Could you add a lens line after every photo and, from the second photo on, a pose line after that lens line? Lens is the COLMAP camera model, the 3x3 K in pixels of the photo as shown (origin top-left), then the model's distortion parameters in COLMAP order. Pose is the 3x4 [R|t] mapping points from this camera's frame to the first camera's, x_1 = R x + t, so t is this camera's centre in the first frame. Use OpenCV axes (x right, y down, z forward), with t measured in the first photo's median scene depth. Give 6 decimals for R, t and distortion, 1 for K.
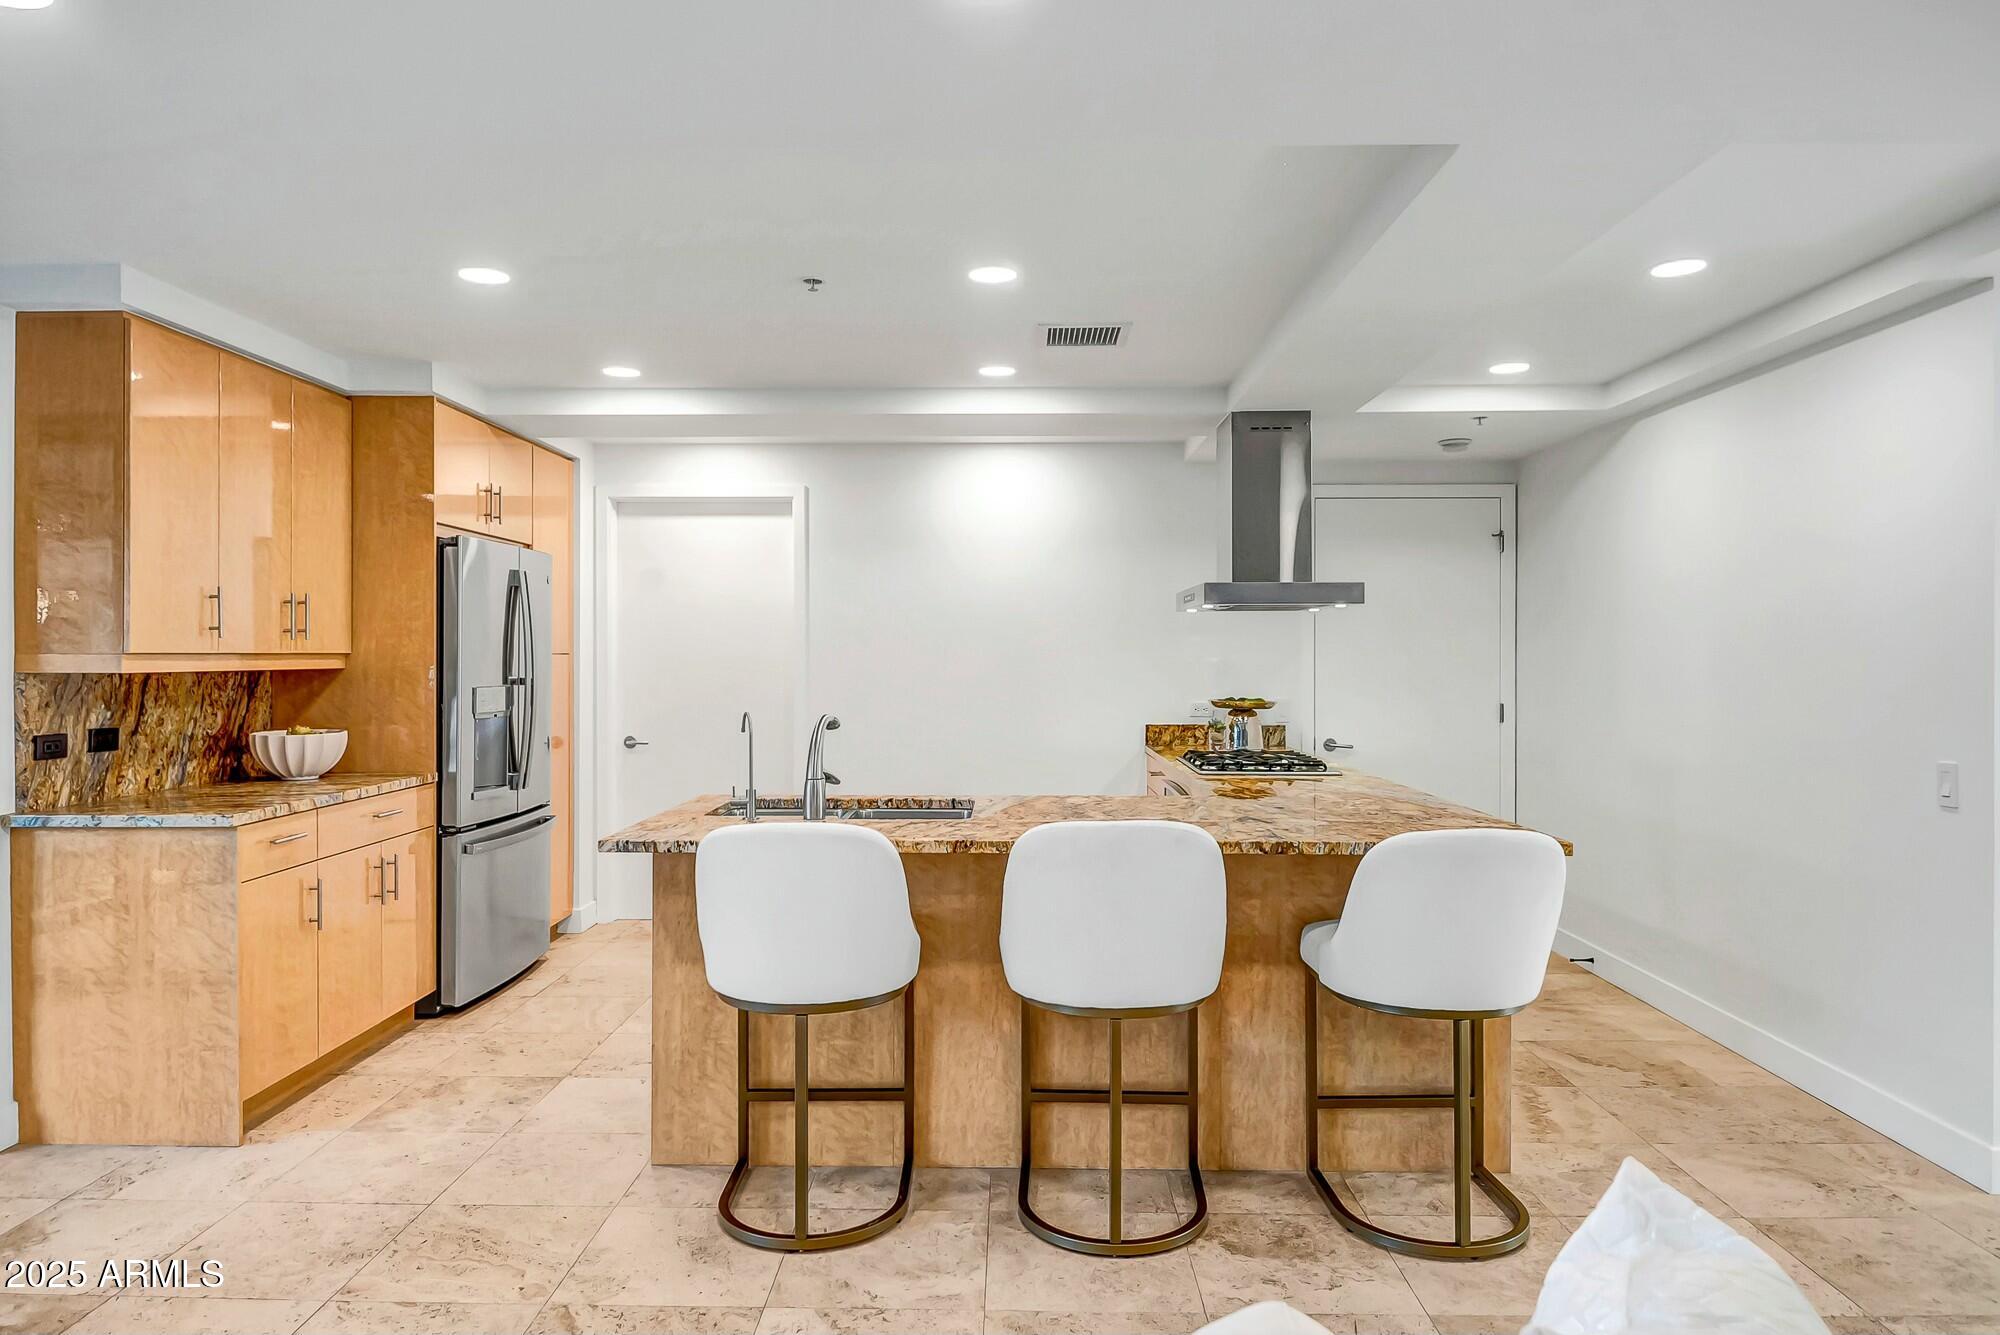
lens RADIAL K [[1248.9, 0, 1011.4], [0, 1248.9, 655.3], [0, 0, 1]] dist [0.004961, -0.006521]
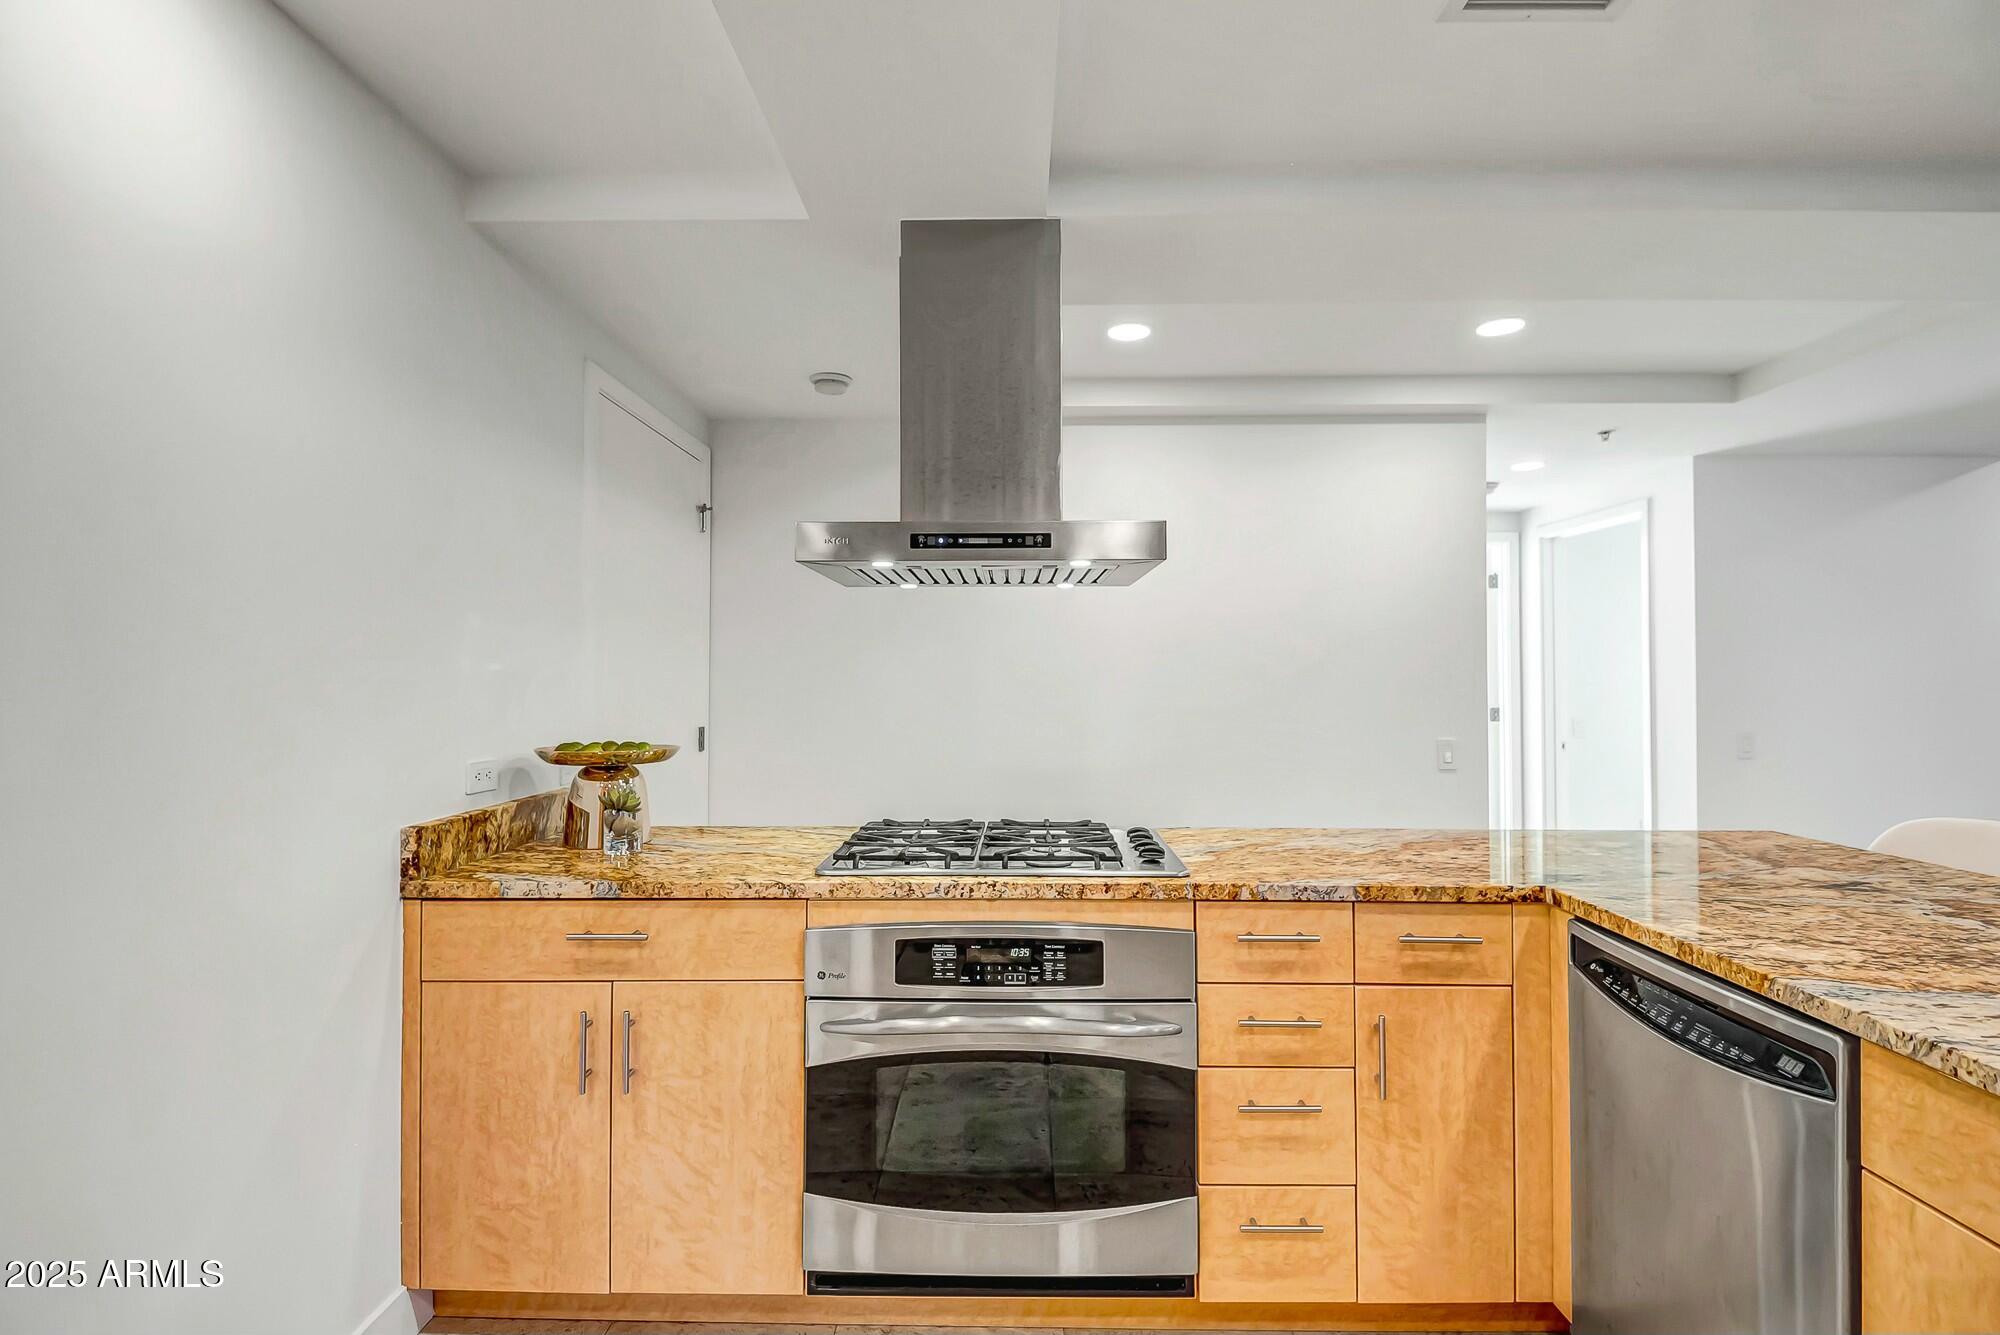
lens RADIAL K [[991.4, 0, 1016.2], [0, 991.4, 664.6], [0, 0, 1]] dist [-0.011506, -0.000487]
pose [[-0.001549, 0.015763, 0.999875, -0.282894], [0.002595, 0.999872, -0.015759, 0.016145], [-0.999995, 0.002570, -0.001590, 1.178410]]
